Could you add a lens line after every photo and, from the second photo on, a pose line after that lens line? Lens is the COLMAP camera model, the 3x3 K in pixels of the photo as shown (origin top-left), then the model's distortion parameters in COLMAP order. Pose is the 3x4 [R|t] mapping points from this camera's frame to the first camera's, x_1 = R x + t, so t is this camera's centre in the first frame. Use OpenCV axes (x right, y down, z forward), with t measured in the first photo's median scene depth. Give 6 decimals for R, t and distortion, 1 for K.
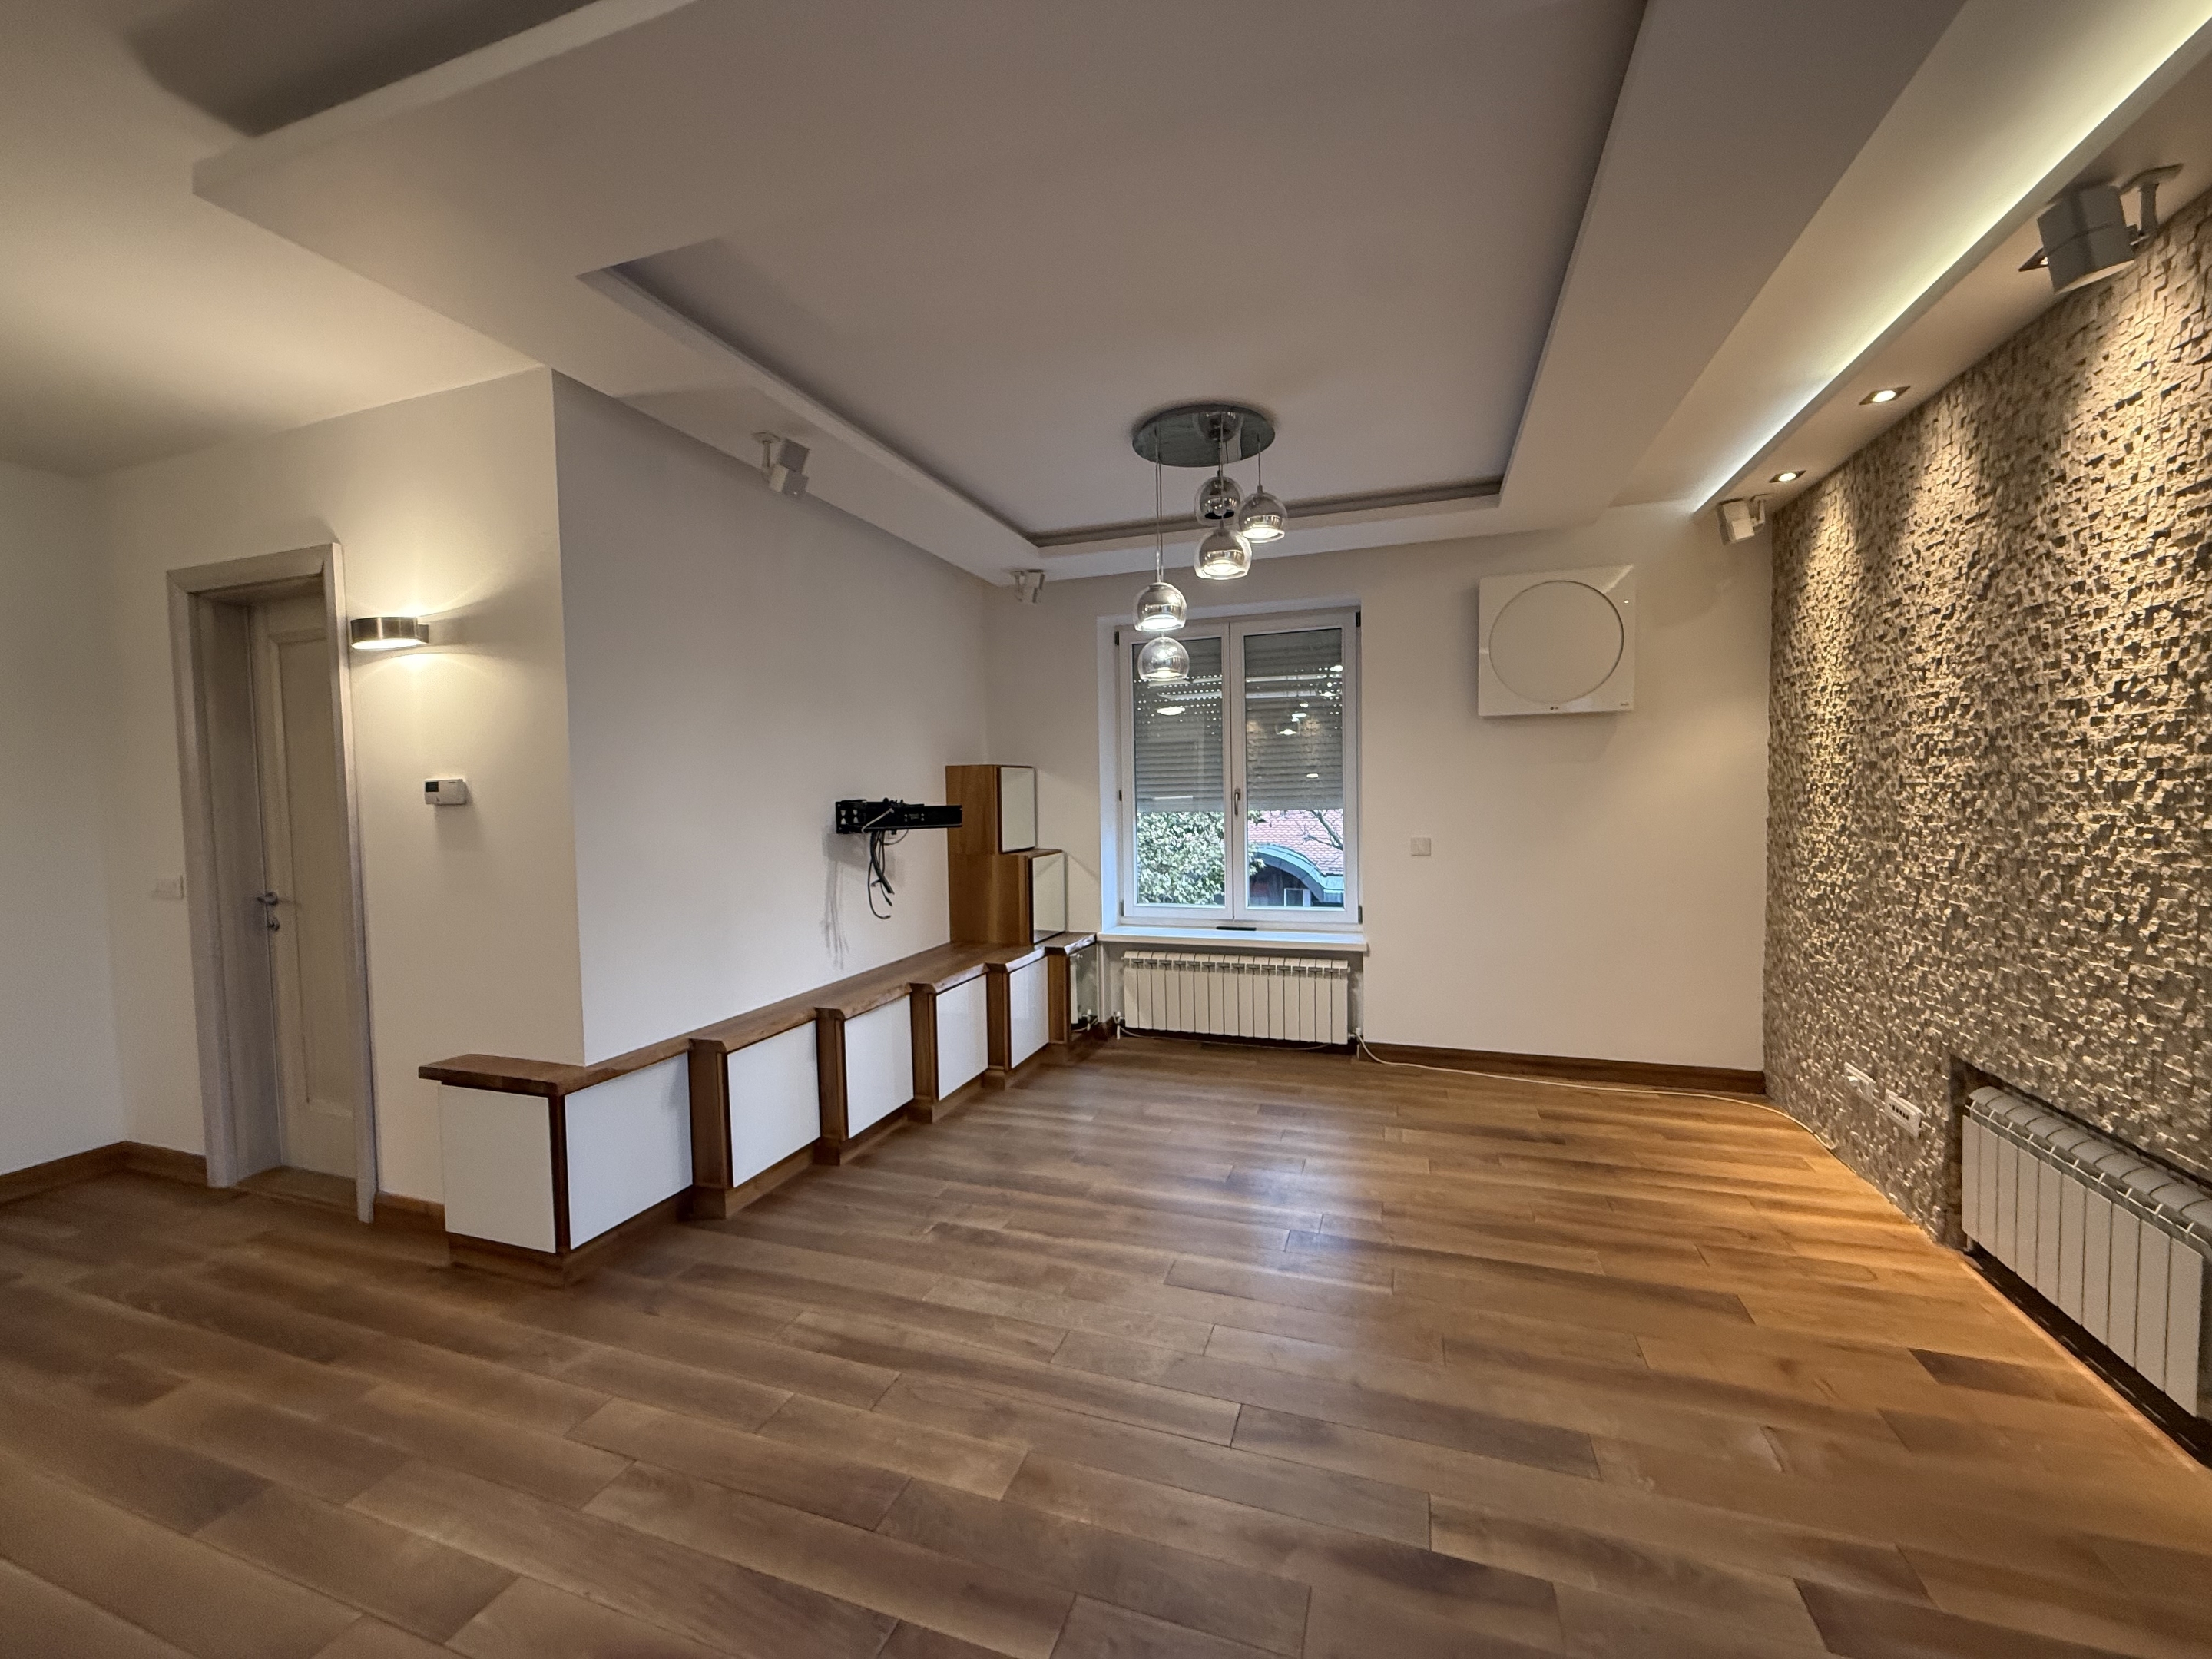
lens RADIAL K [[880.4, 0, 1103.3], [0, 880.4, 832.8], [0, 0, 1]] dist [-0.000487, 0.000164]
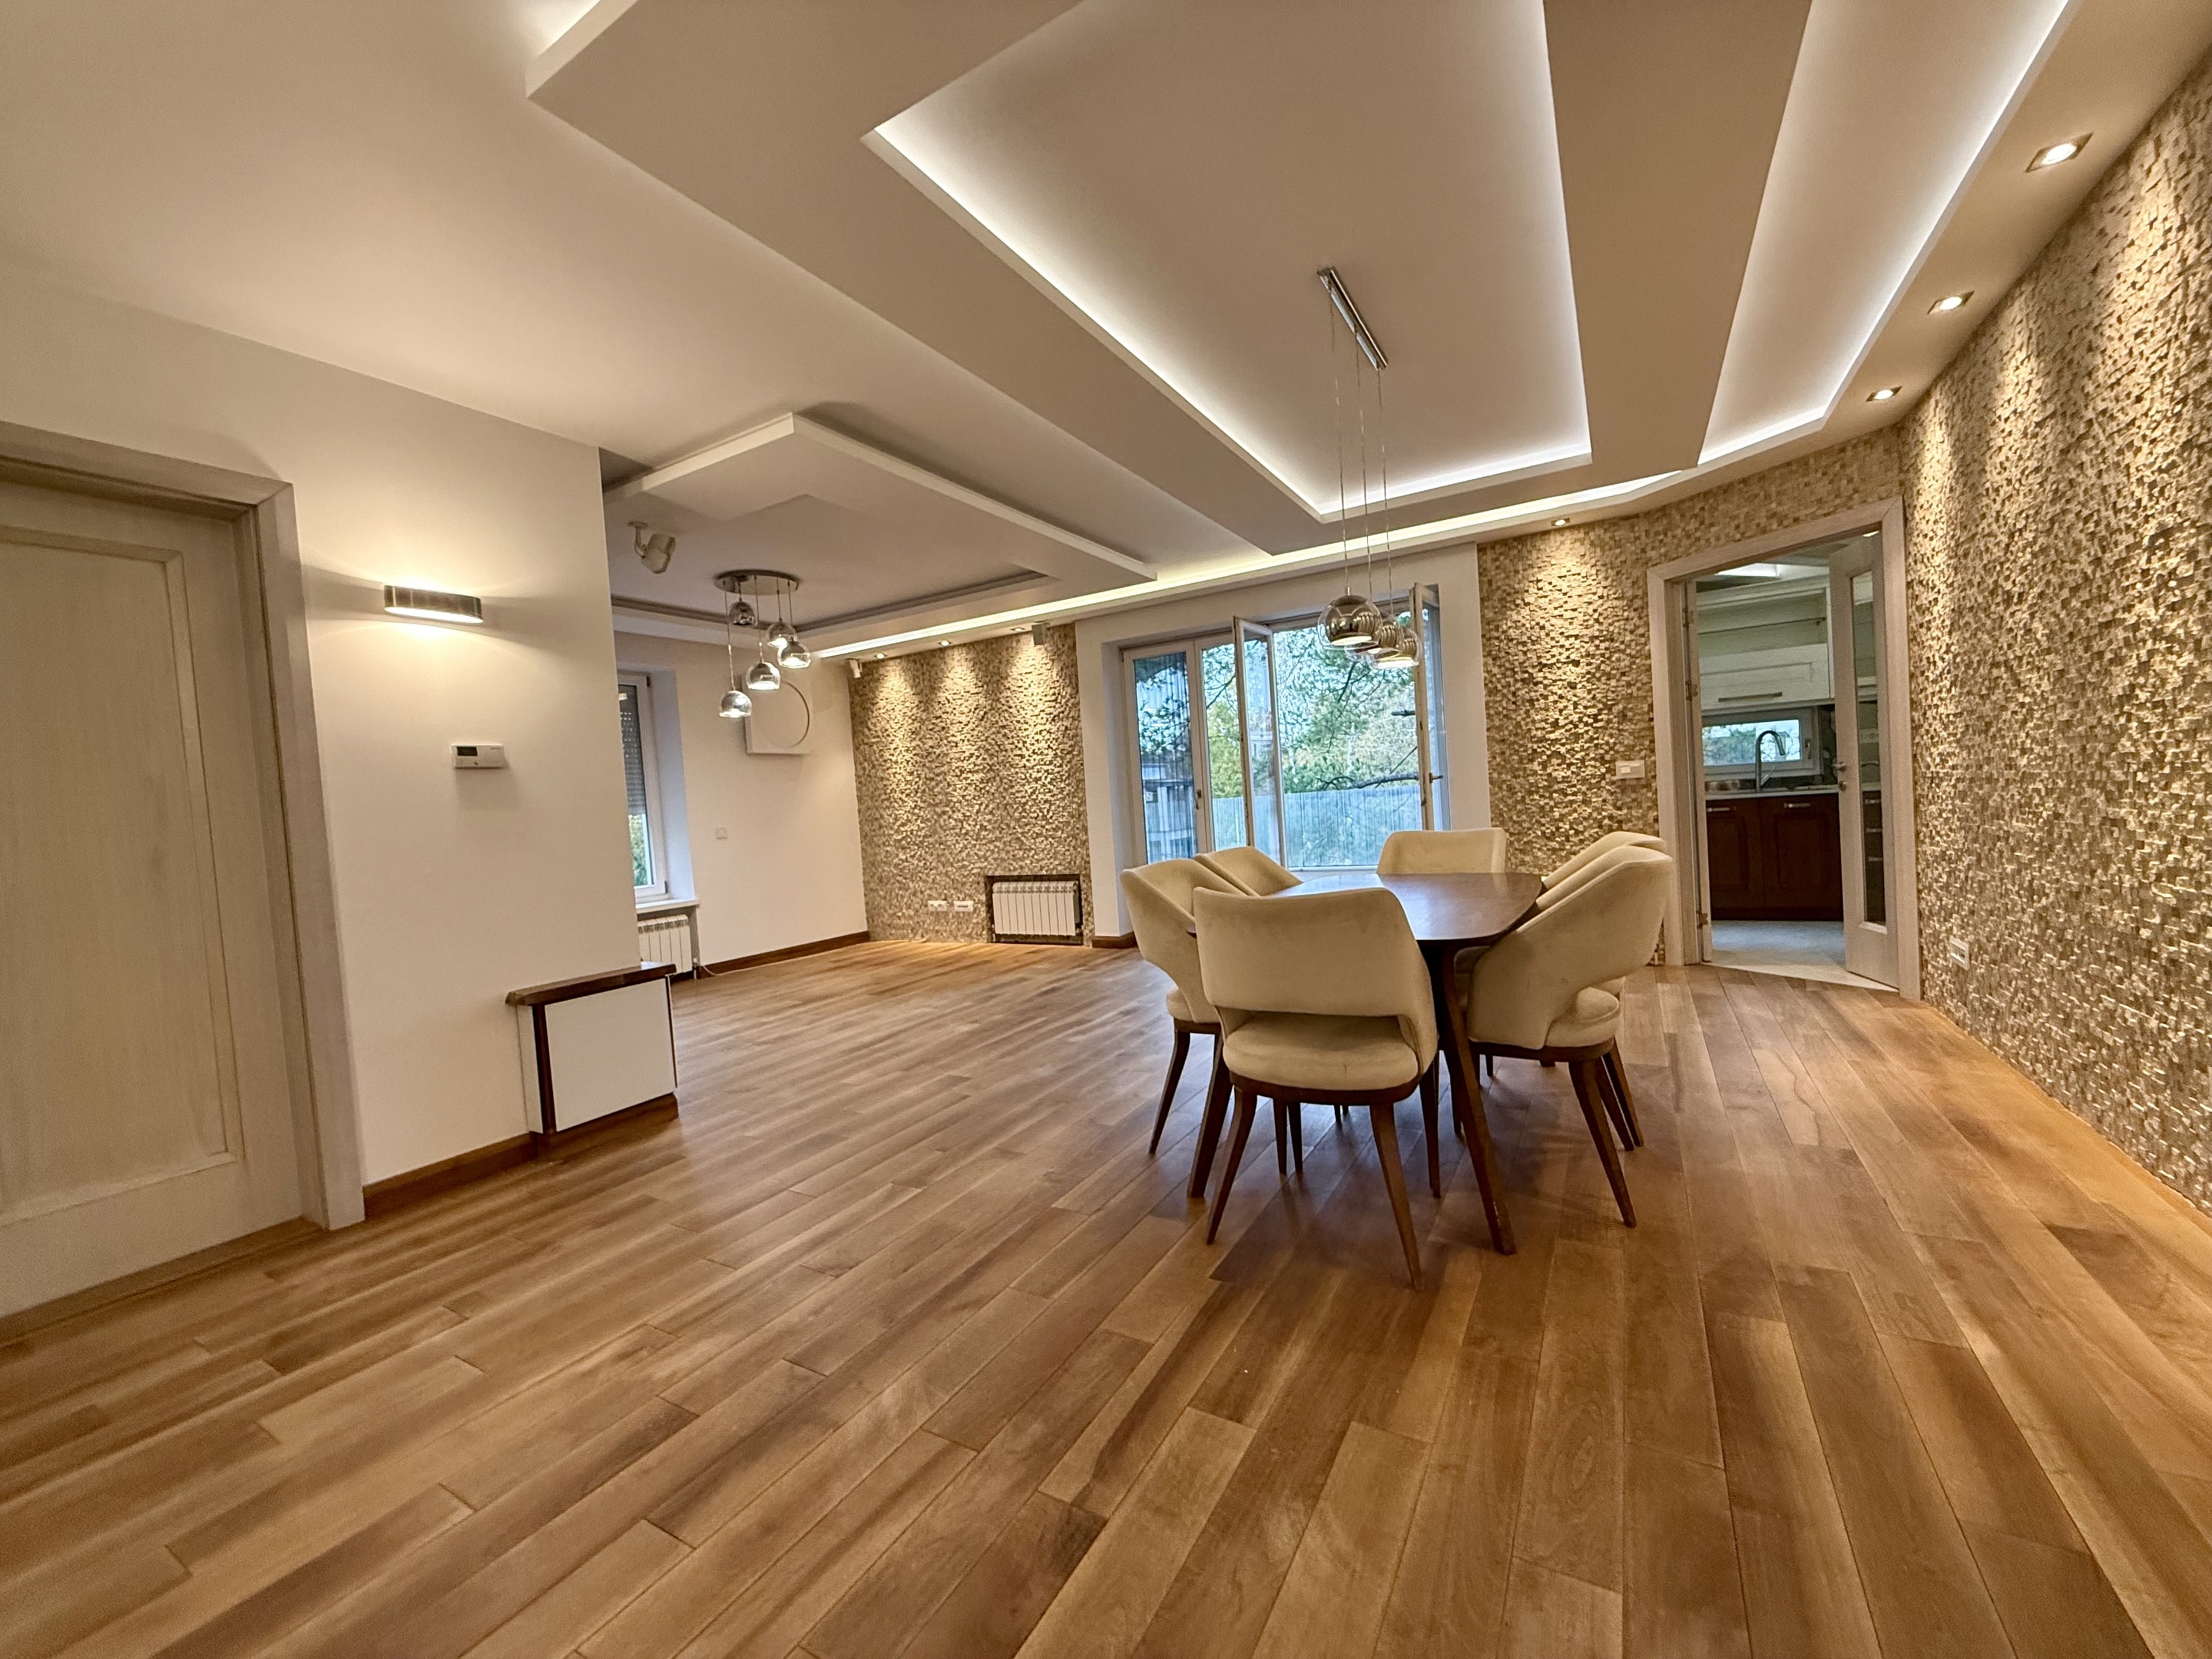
lens RADIAL K [[880.4, 0, 1103.3], [0, 880.4, 832.8], [0, 0, 1]] dist [-0.000487, 0.000164]
pose [[0.198316, -0.028028, 0.979737, -1.733073], [0.108343, 0.994092, 0.006509, 0.130861], [-0.974132, 0.104857, 0.200181, 0.024622]]
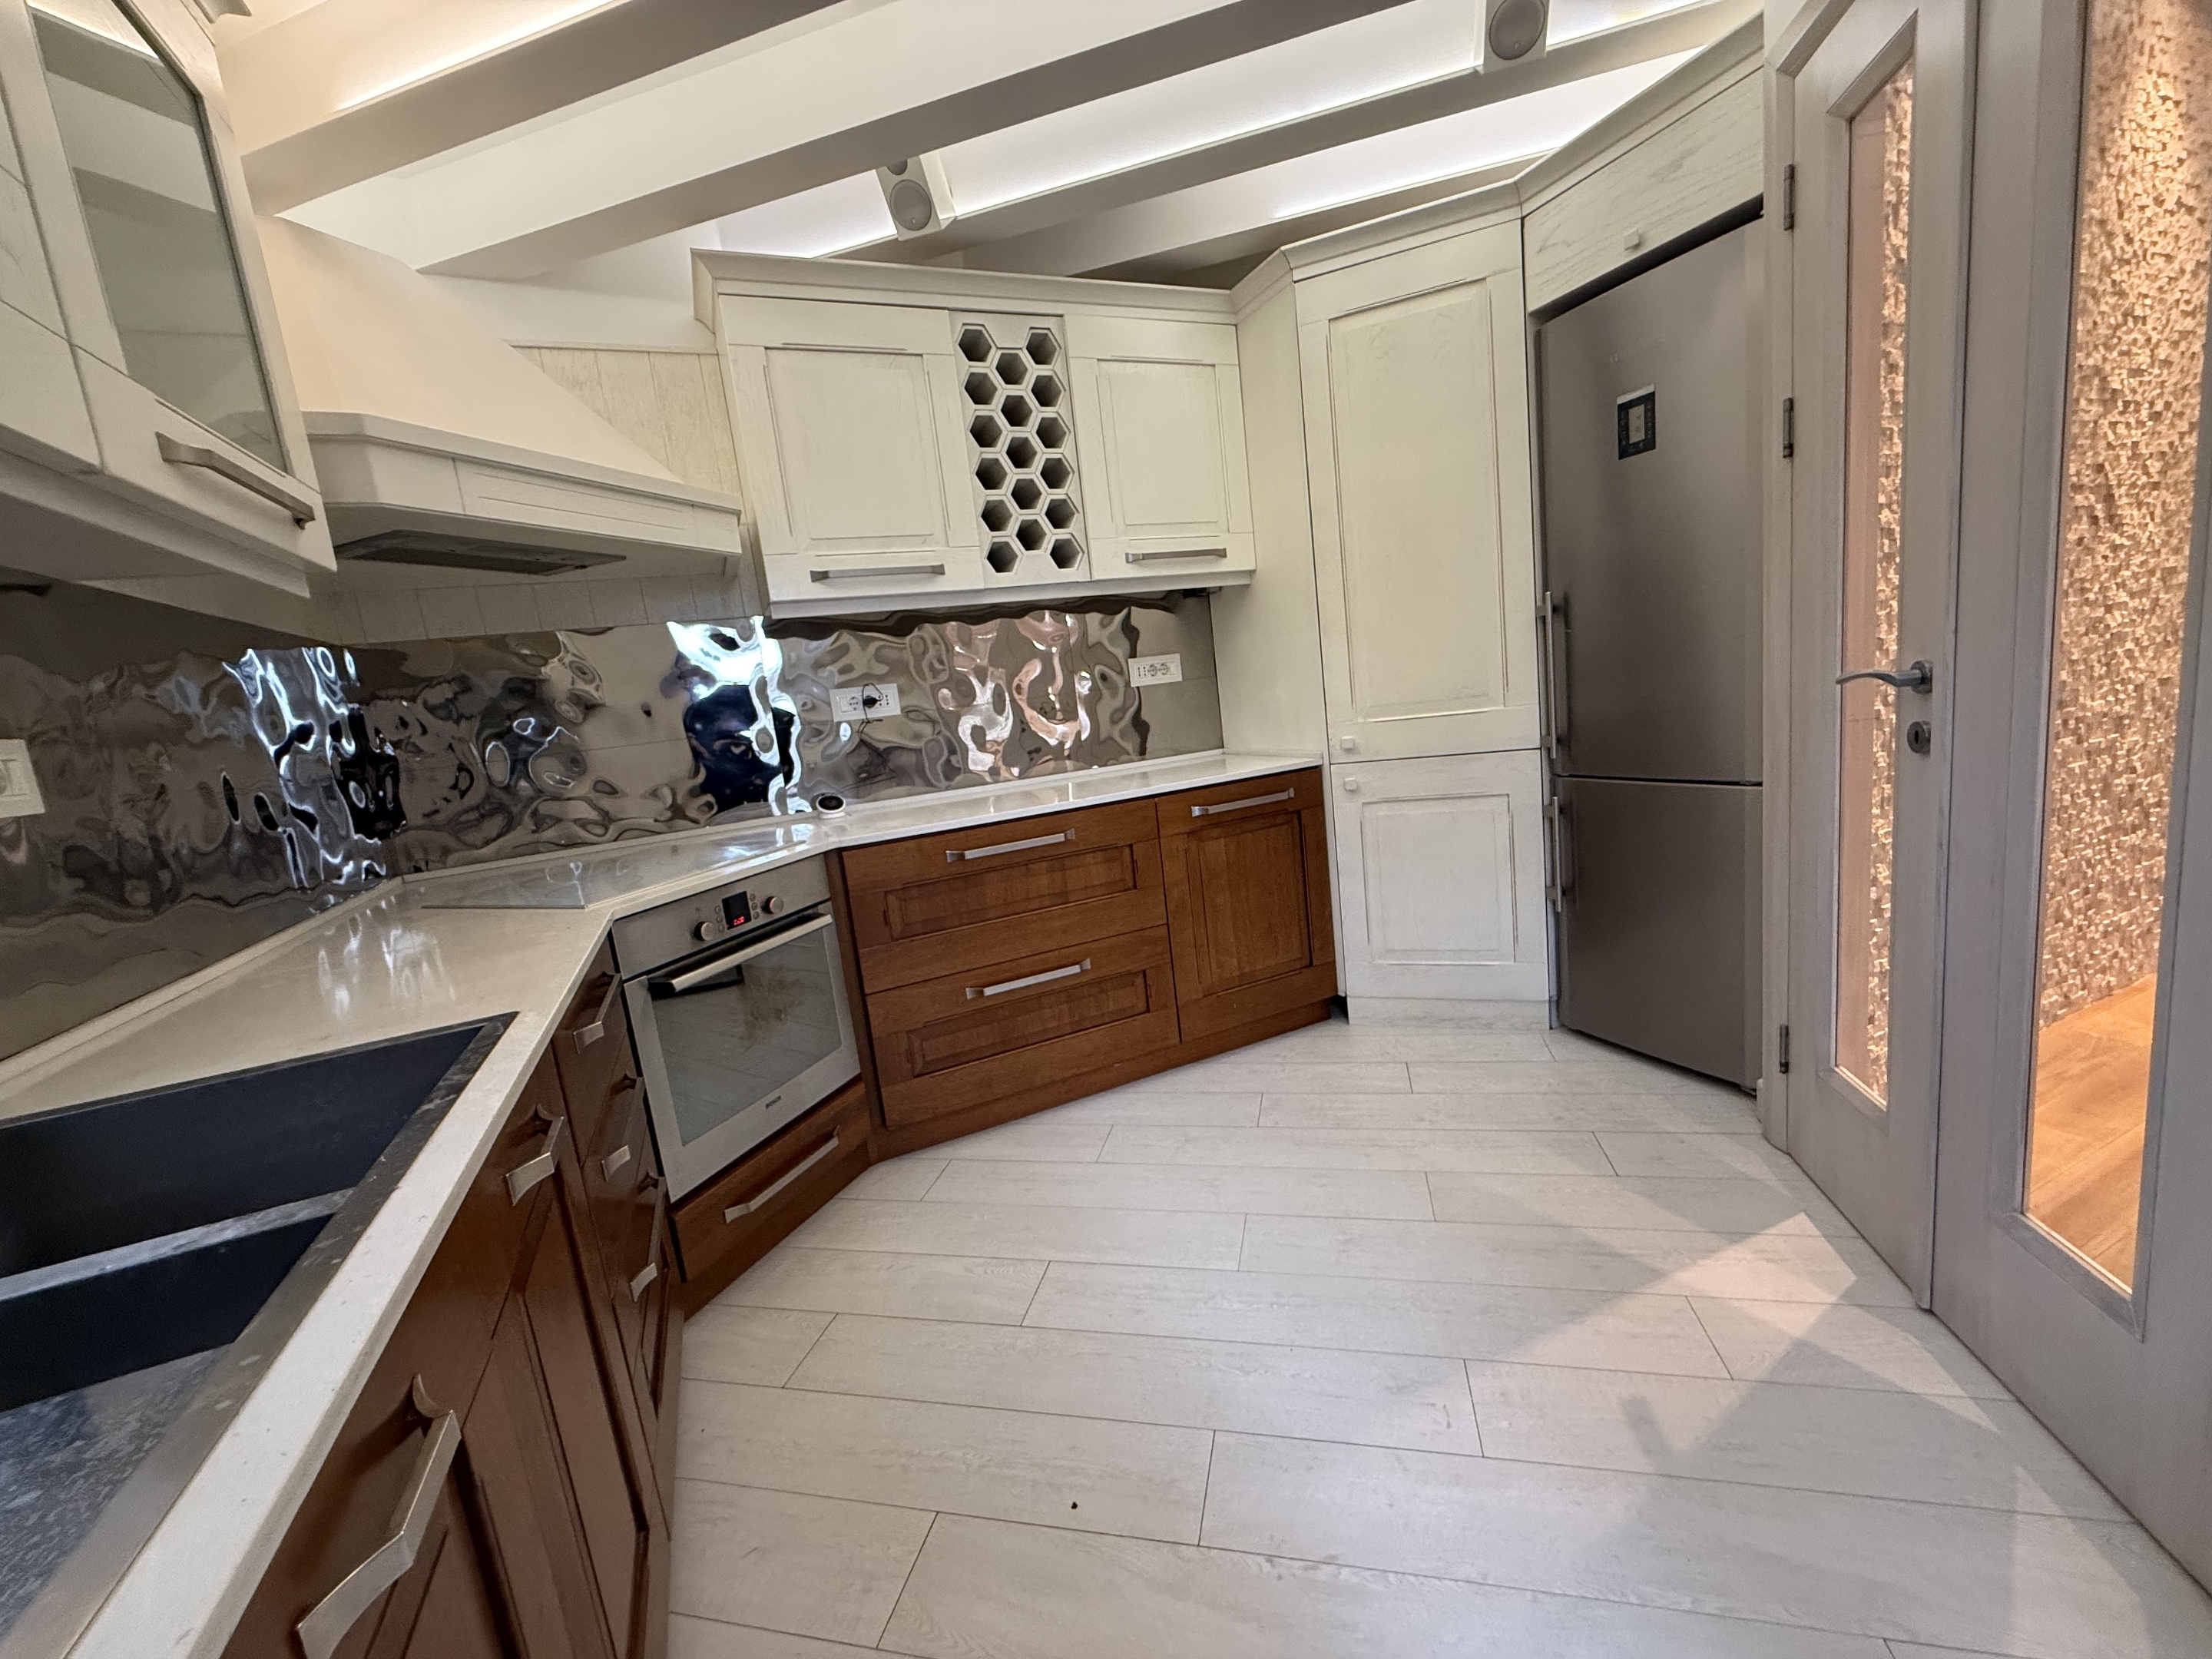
lens RADIAL K [[880.4, 0, 1103.3], [0, 880.4, 832.8], [0, 0, 1]] dist [-0.000487, 0.000164]
pose [[-0.723283, 0.209883, -0.657883, 0.860508], [0.098457, 0.974303, 0.202585, 0.104072], [0.683497, 0.081753, -0.725361, -0.893271]]
